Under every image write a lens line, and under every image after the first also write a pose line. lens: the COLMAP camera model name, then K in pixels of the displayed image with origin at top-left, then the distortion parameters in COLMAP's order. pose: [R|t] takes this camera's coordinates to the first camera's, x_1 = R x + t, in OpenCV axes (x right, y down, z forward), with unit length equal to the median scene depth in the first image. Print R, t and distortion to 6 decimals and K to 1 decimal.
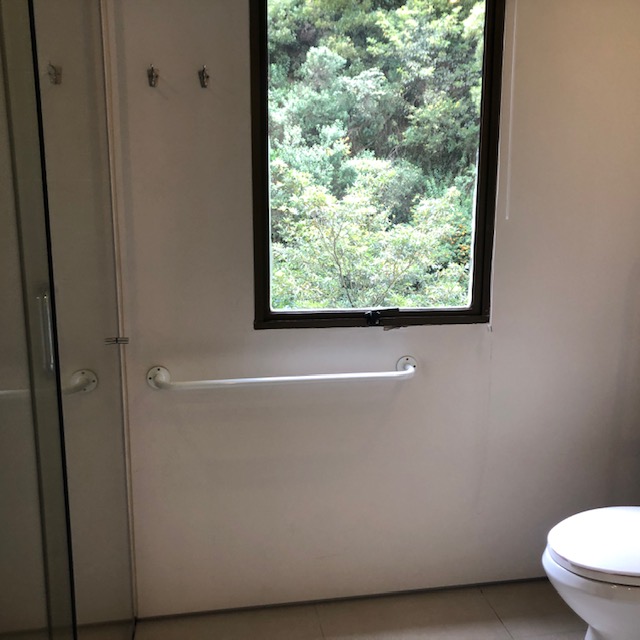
lens RADIAL K [[702.8, 0, 315.6], [0, 702.8, 321.5], [0, 0, 1]] dist [0.010540, 0.000000]
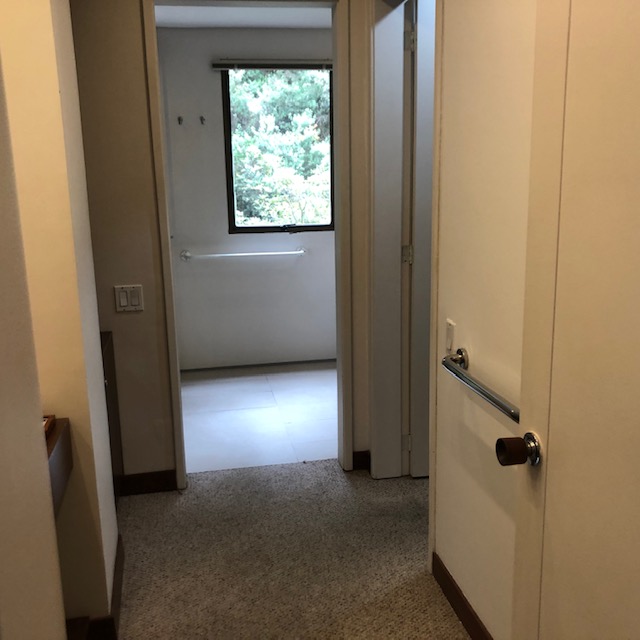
lens RADIAL K [[702.8, 0, 325.0], [0, 702.8, 318.1], [0, 0, 1]] dist [0.010540, 0.000000]
pose [[0.999172, -0.025642, 0.031583, 0.016191], [0.025002, 0.999478, 0.020481, 0.027954], [-0.032092, -0.019674, 0.999291, -0.142047]]
